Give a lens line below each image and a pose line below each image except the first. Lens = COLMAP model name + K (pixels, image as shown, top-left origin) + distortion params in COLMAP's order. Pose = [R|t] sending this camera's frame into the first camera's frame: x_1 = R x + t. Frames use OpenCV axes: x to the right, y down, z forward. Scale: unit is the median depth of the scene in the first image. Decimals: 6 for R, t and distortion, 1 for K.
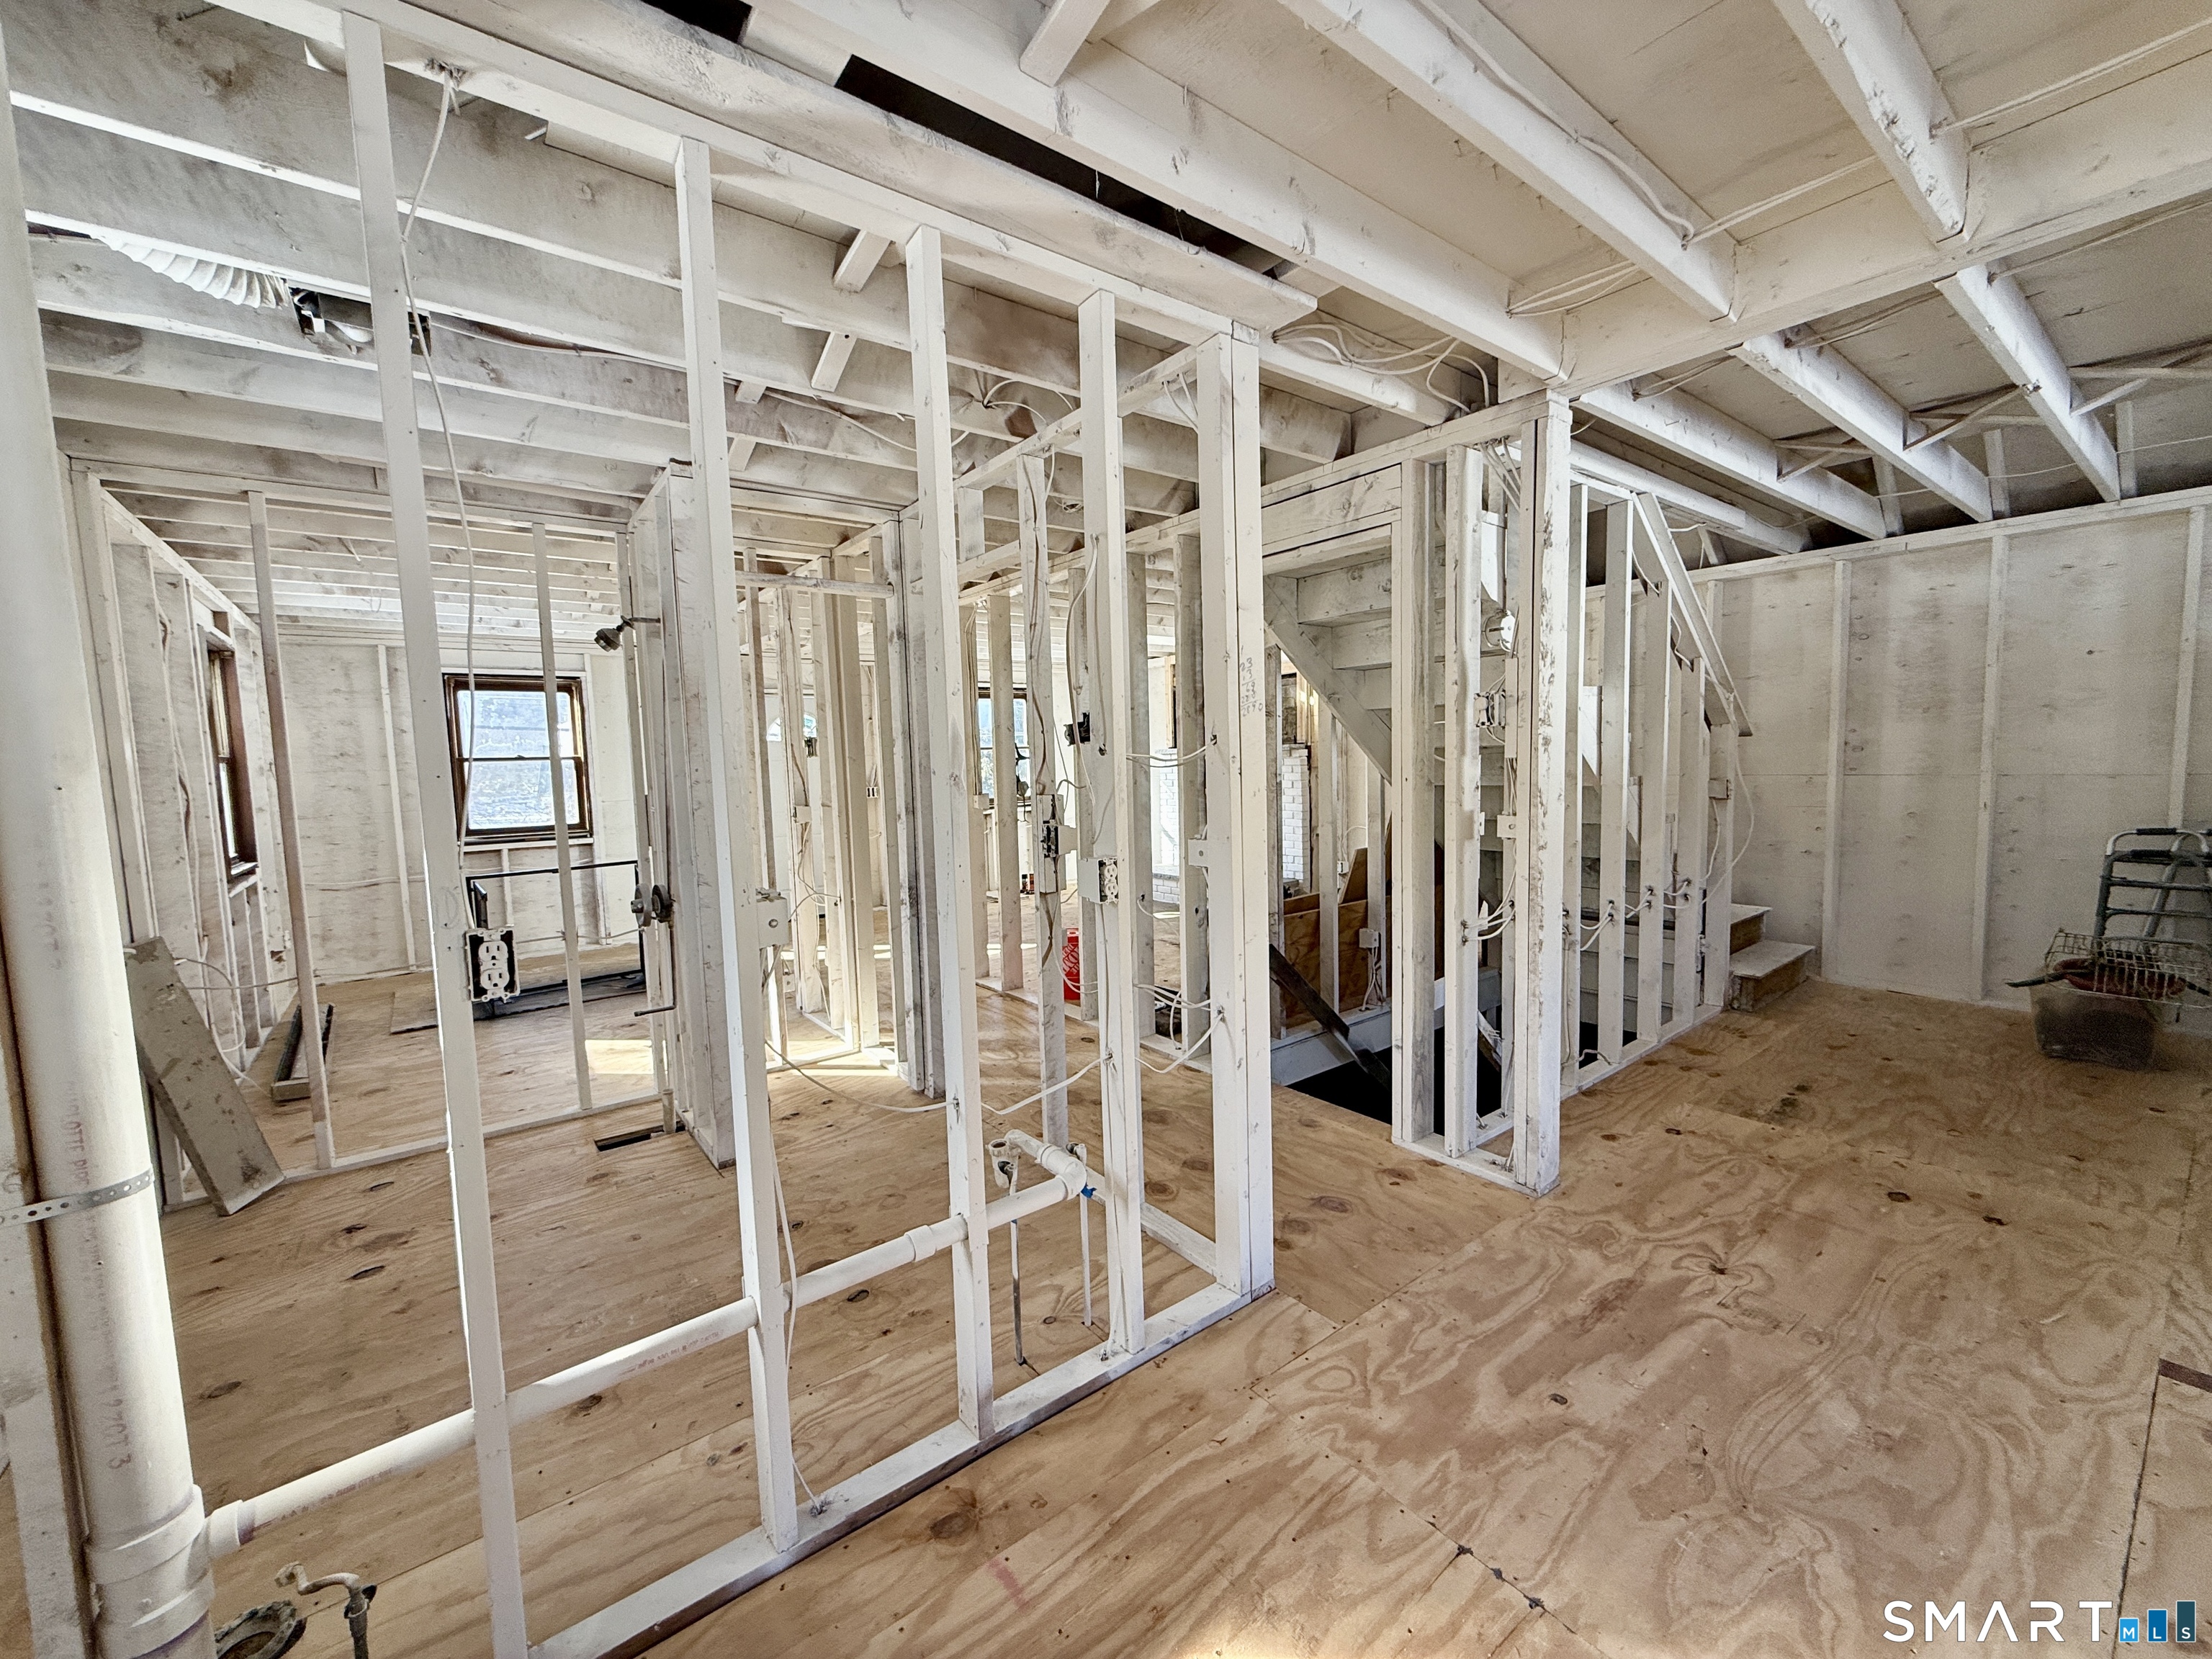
lens RADIAL K [[900.3, 0, 1100.5], [0, 900.3, 822.5], [0, 0, 1]] dist [0.000015, -0.000010]
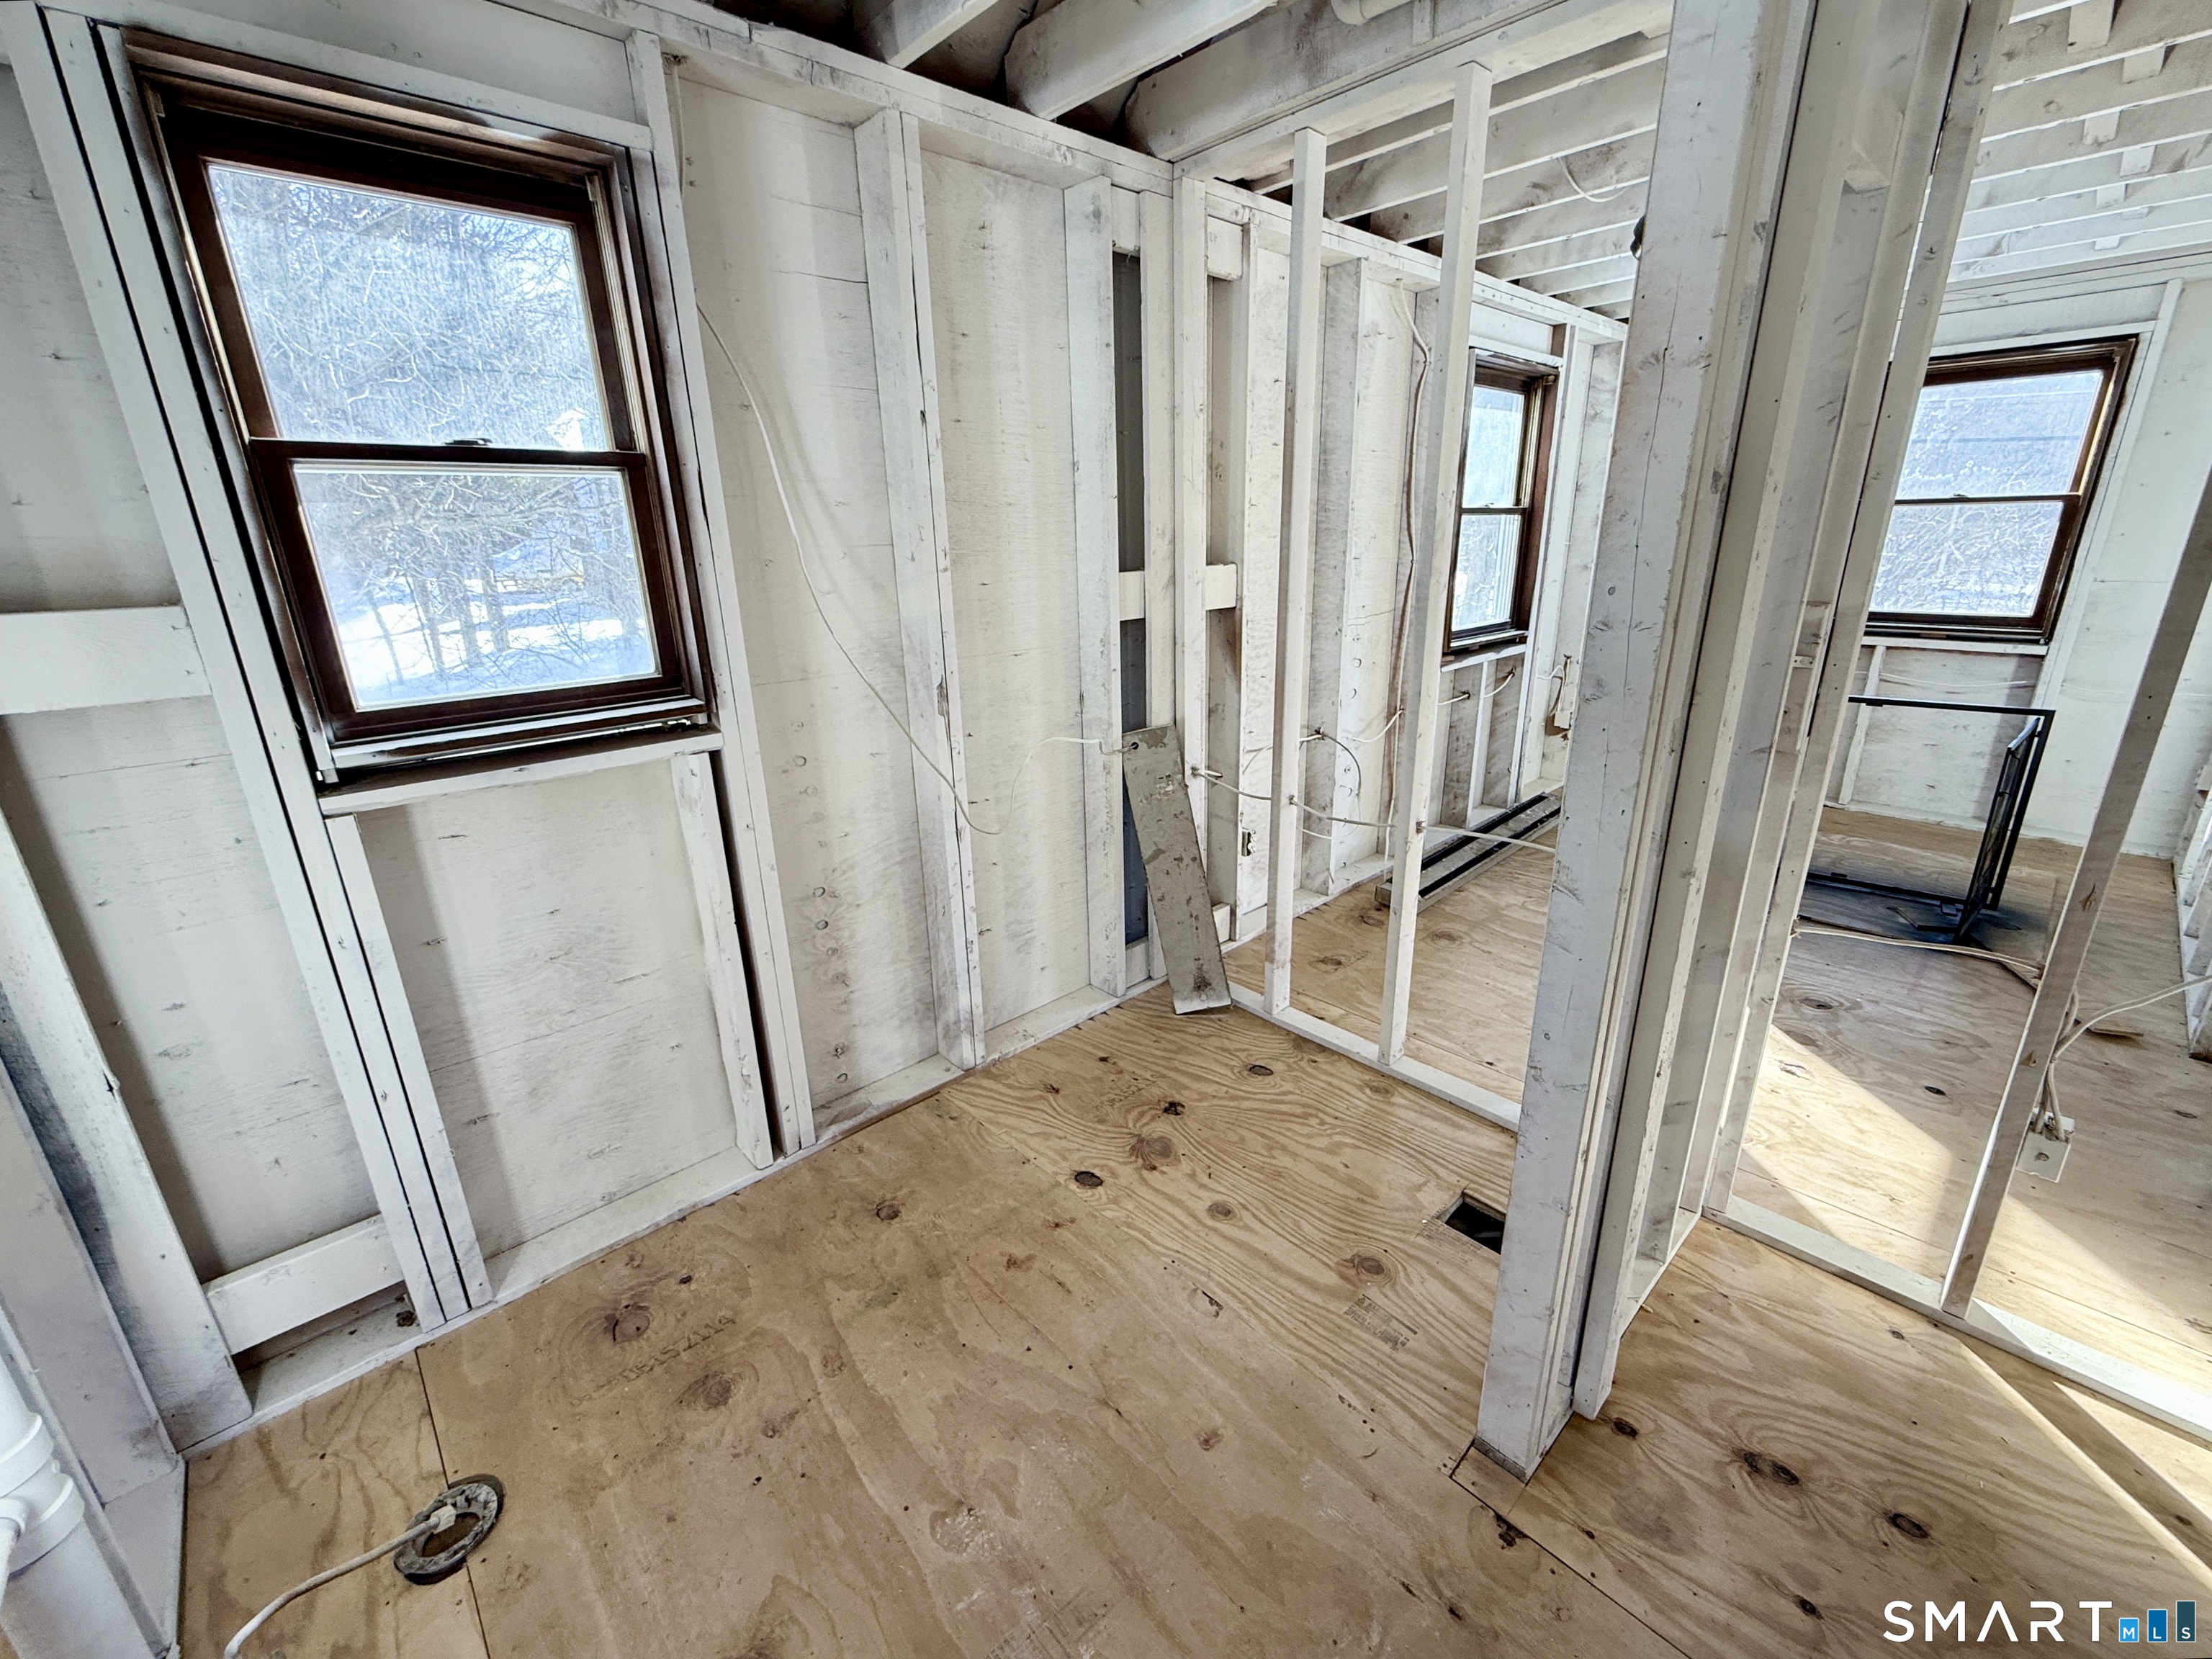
lens RADIAL K [[900.3, 0, 1090.8], [0, 900.3, 826.3], [0, 0, 1]] dist [0.000015, -0.000010]
pose [[0.098108, 0.321317, -0.941876, -0.102004], [-0.041618, 0.946939, 0.318709, -0.067632], [0.994305, 0.007931, 0.106275, 0.748024]]
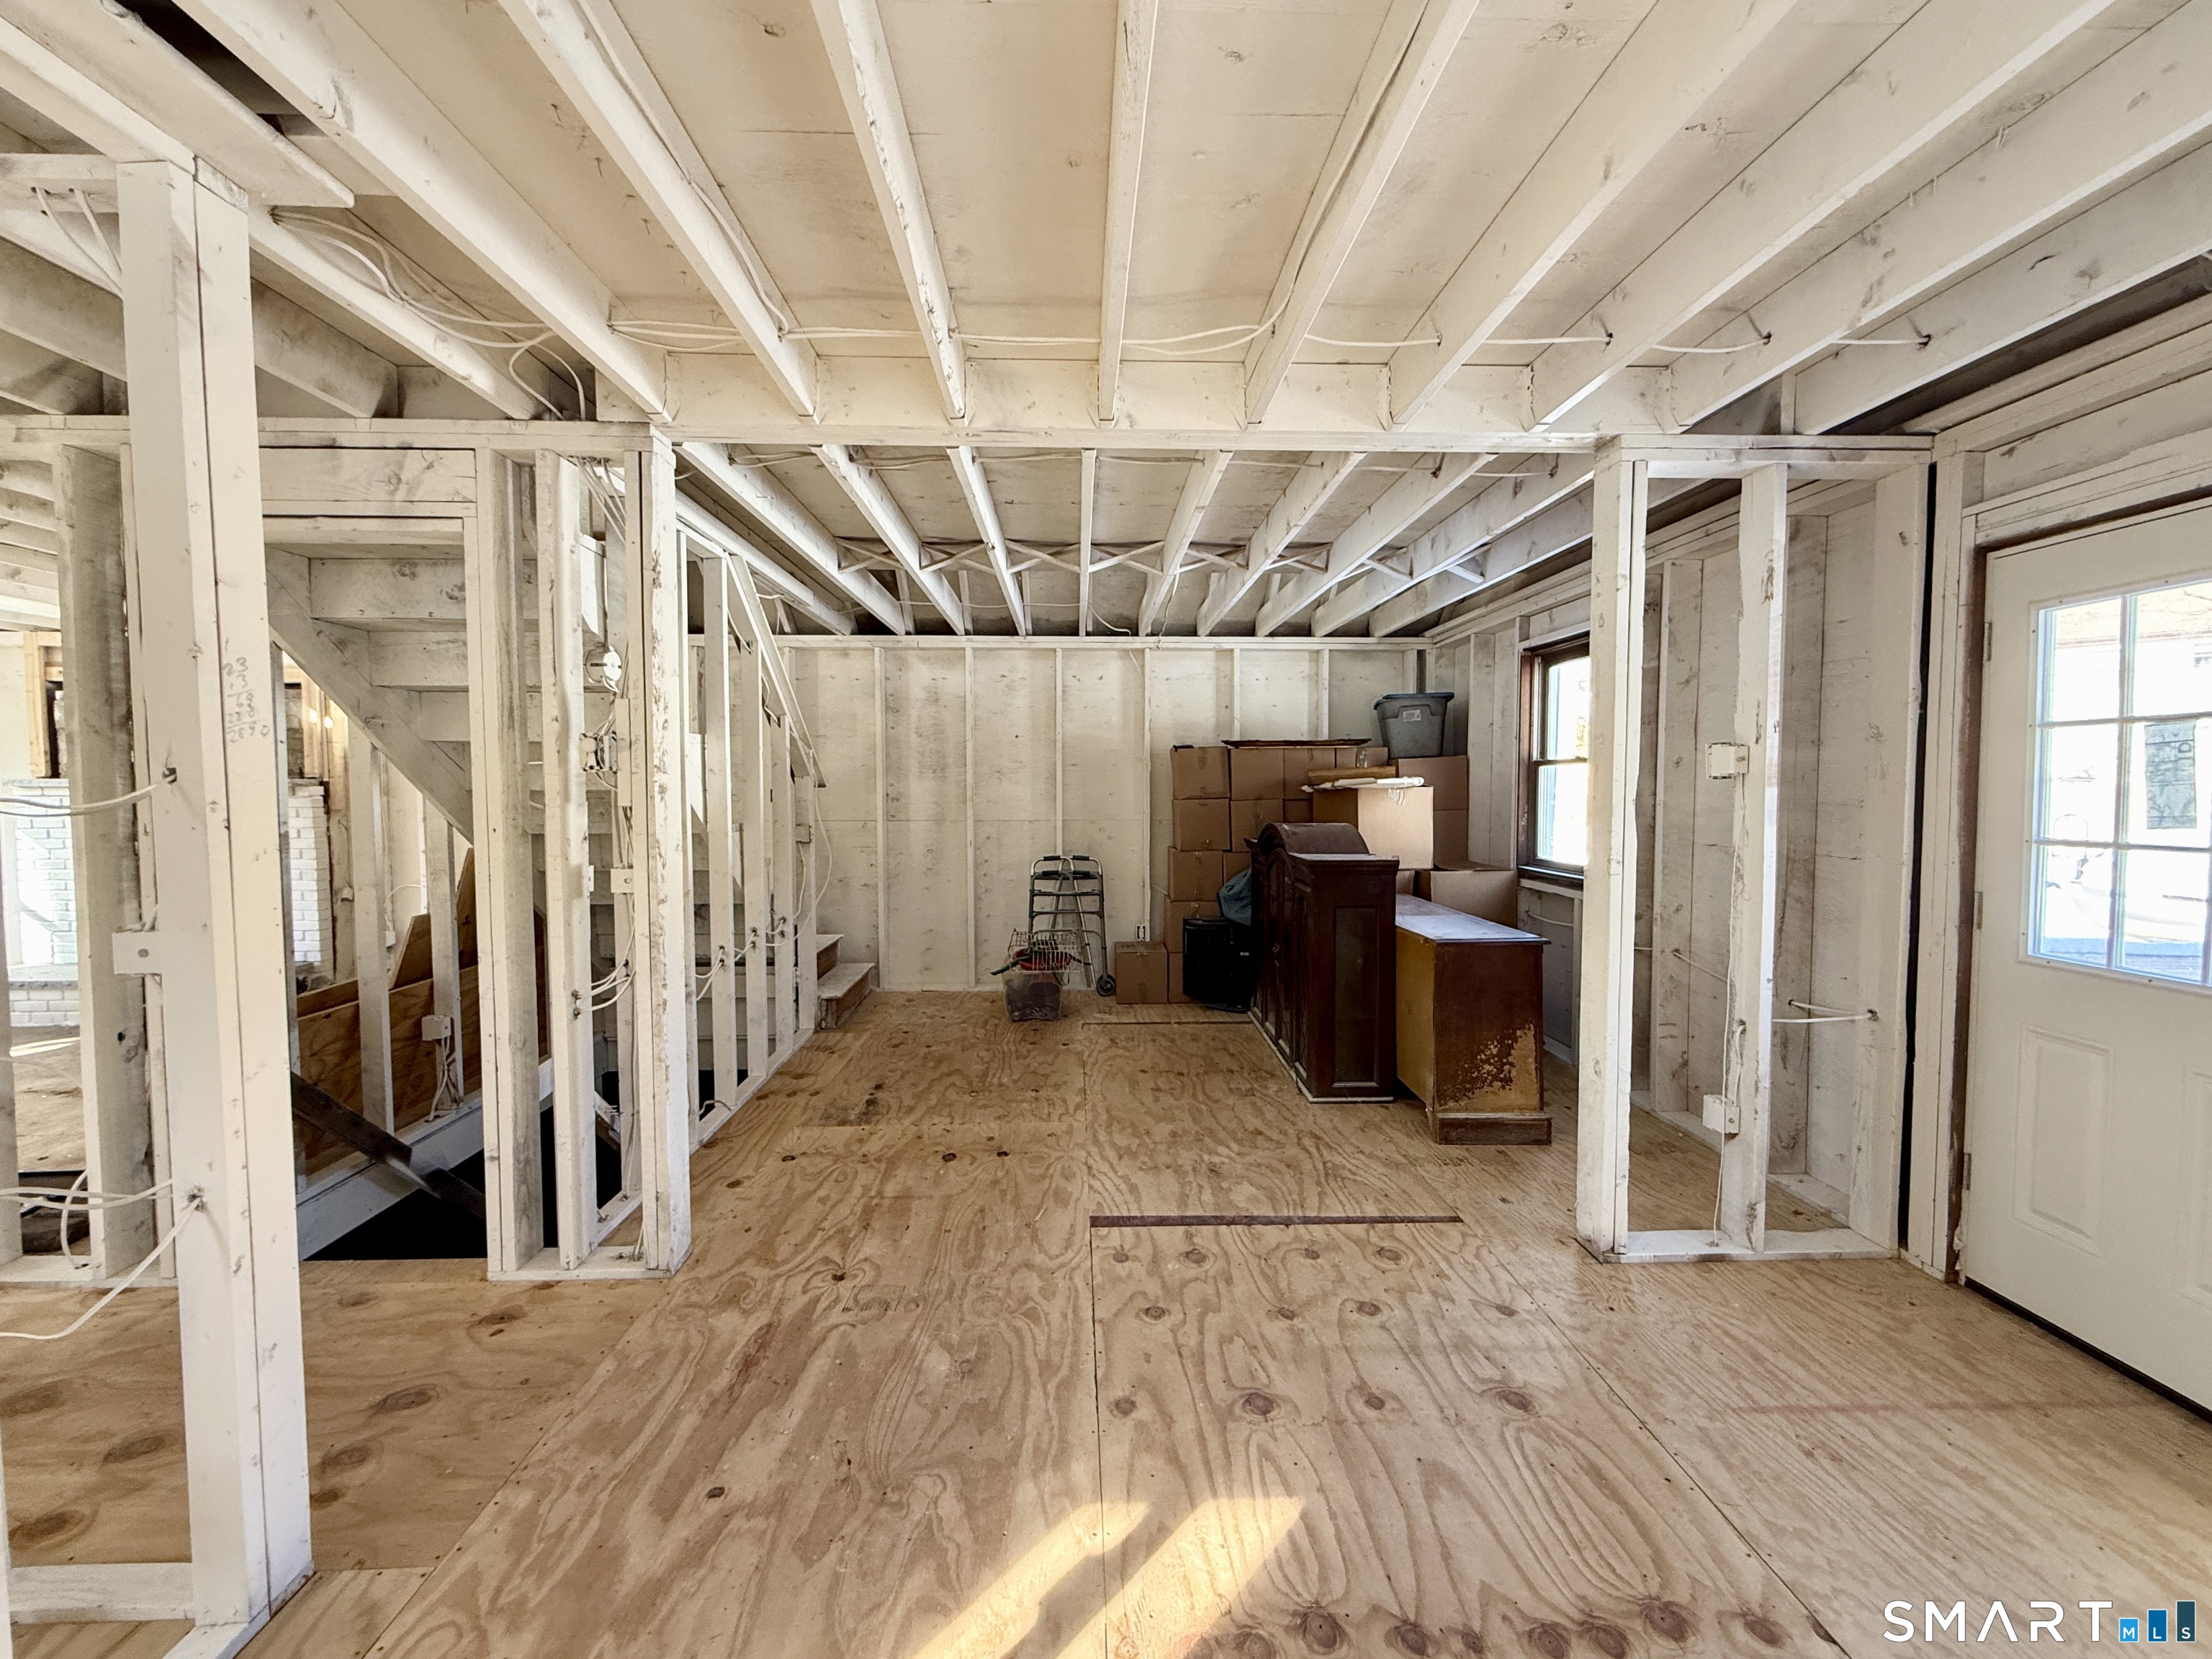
lens RADIAL K [[900.3, 0, 1106.3], [0, 900.3, 827.7], [0, 0, 1]] dist [0.000015, -0.000010]
pose [[0.579410, -0.008325, 0.814994, -0.008985], [0.040539, 0.999005, -0.018616, -0.011467], [-0.814027, 0.043826, 0.579171, 0.059975]]
